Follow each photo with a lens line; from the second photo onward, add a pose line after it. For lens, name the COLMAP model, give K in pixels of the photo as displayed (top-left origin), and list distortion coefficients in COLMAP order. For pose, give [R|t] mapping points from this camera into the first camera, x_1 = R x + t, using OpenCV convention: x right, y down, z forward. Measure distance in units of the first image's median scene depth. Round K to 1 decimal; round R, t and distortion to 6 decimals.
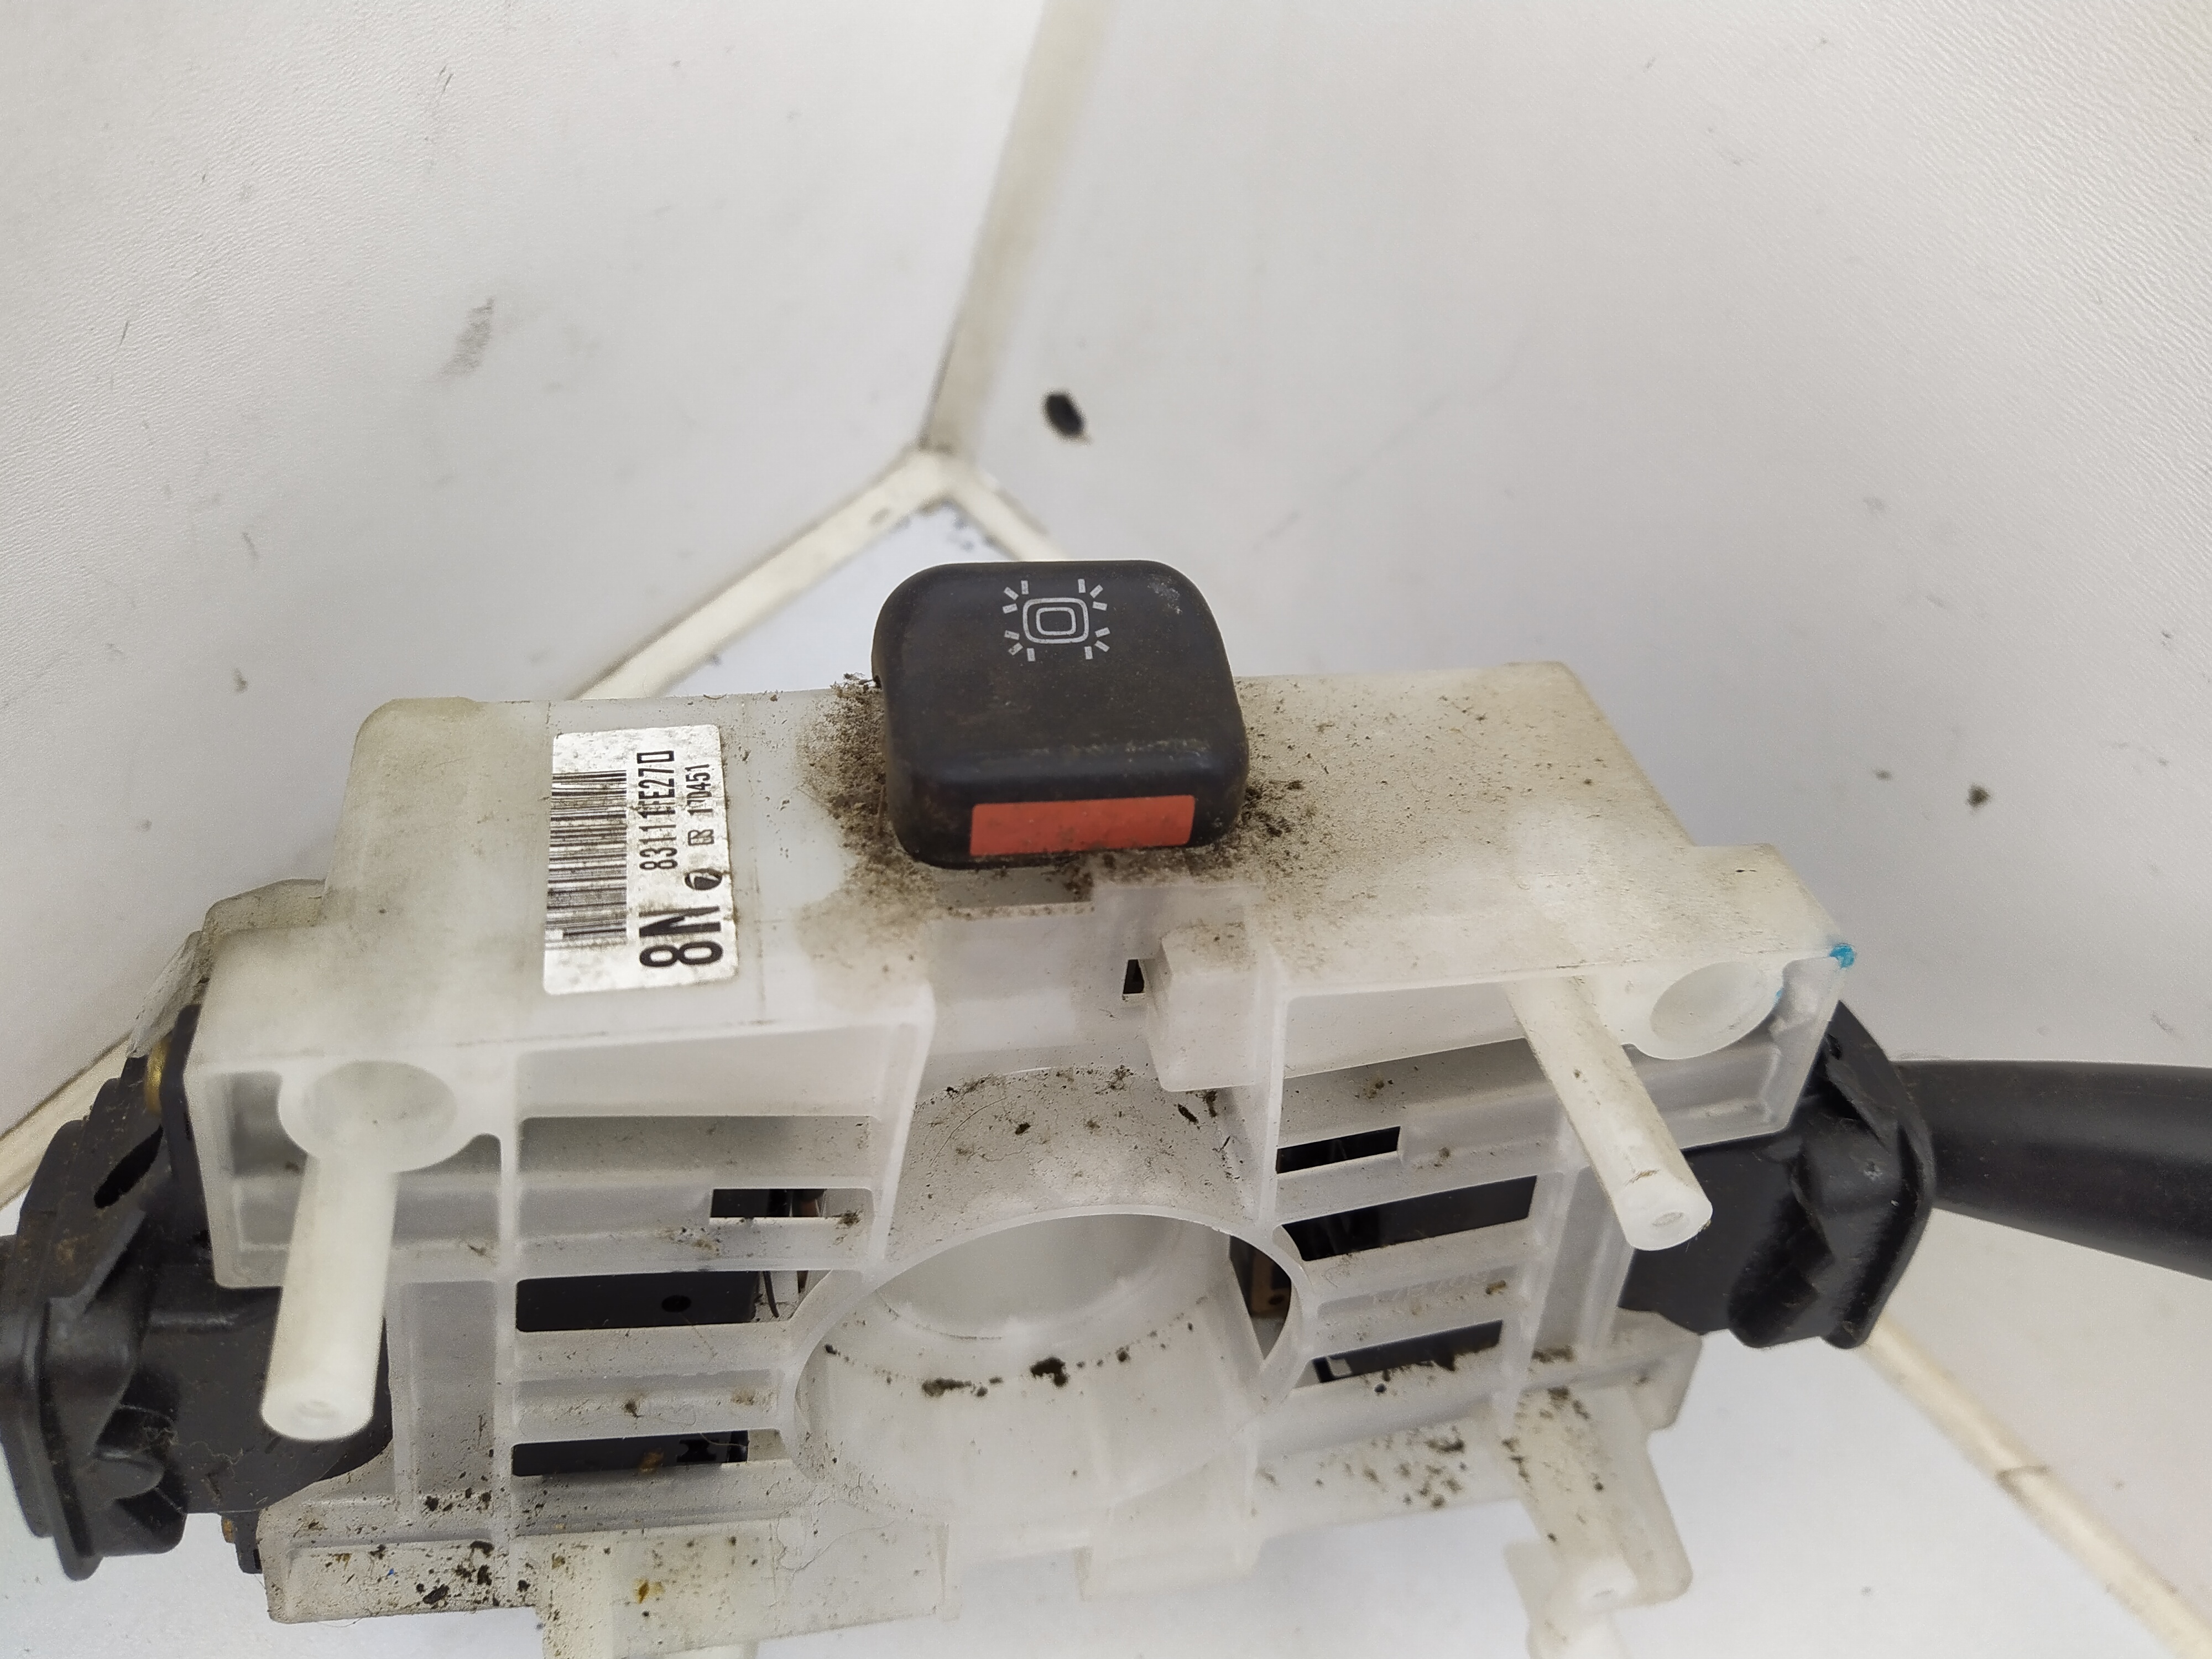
lens RADIAL K [[1645.7, 0, 1066.2], [0, 1645.7, 911.3], [0, 0, 1]] dist [0.058556, -0.114956]
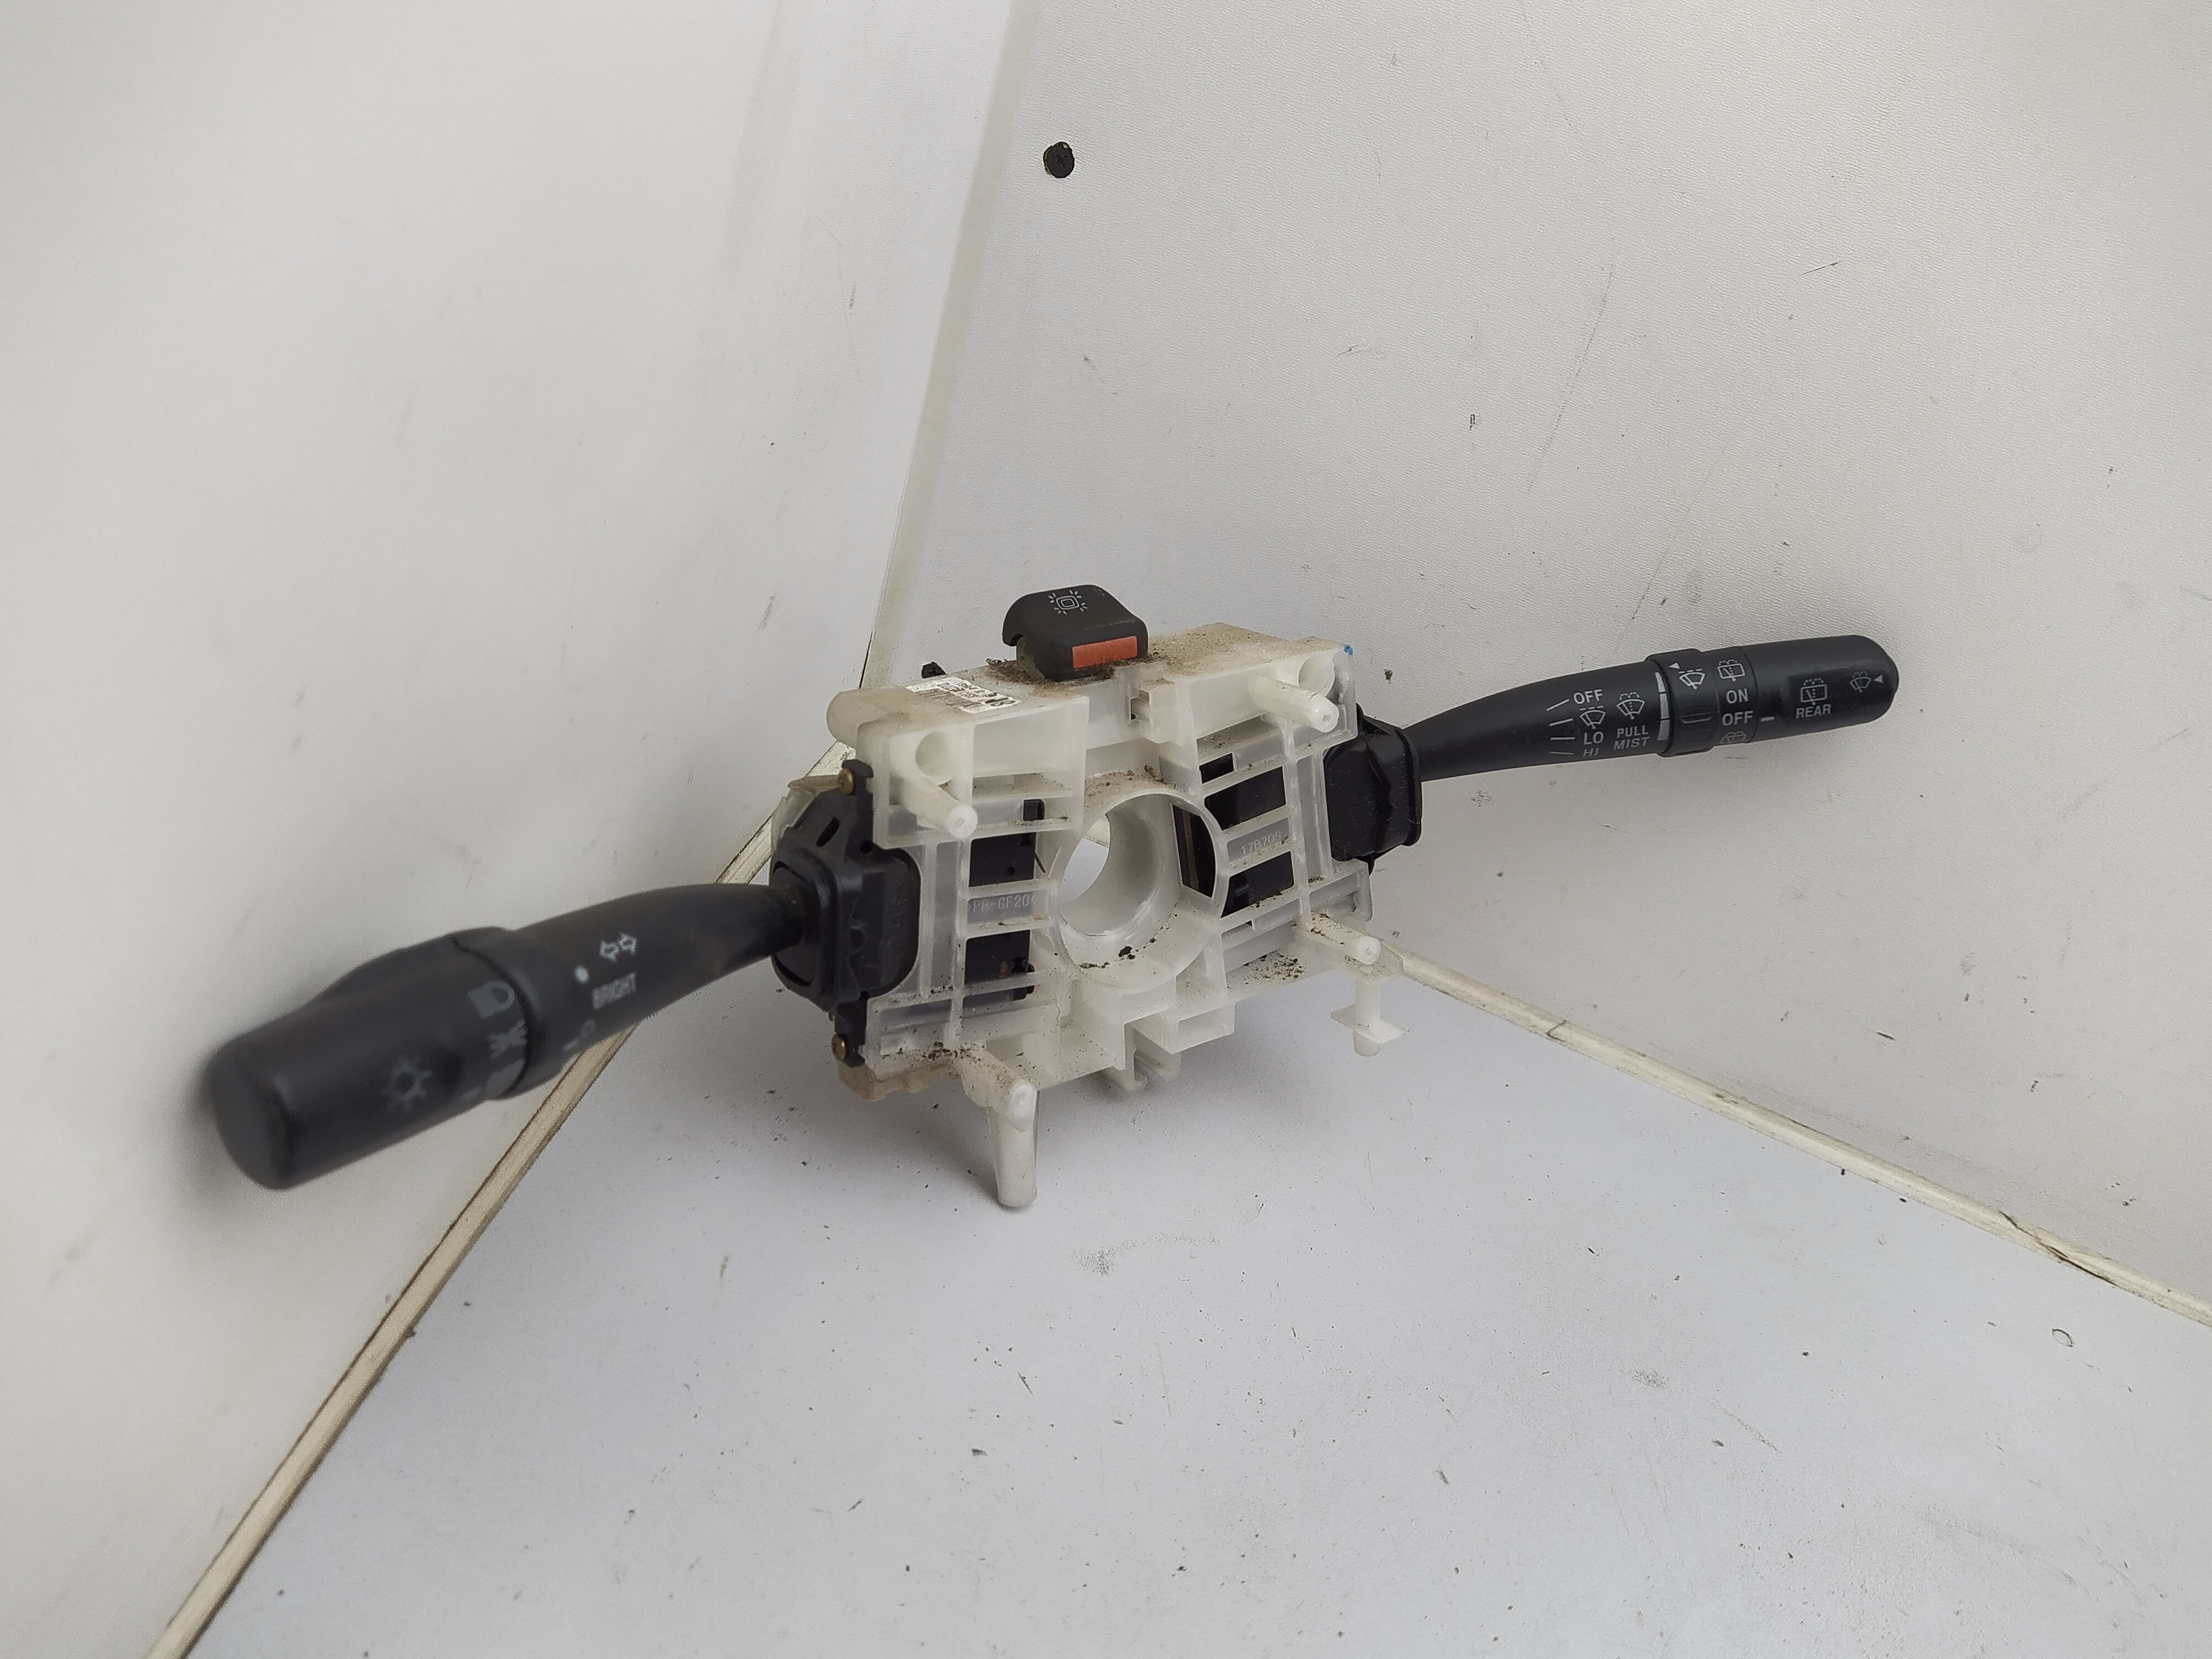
lens RADIAL K [[1618.8, 0, 1104.2], [0, 1618.8, 979.9], [0, 0, 1]] dist [0.040091, -0.002290]
pose [[0.921028, -0.265892, 0.284621, -0.946272], [0.335173, 0.913292, -0.231421, 1.126180], [-0.198409, 0.308543, 0.930288, -1.493124]]
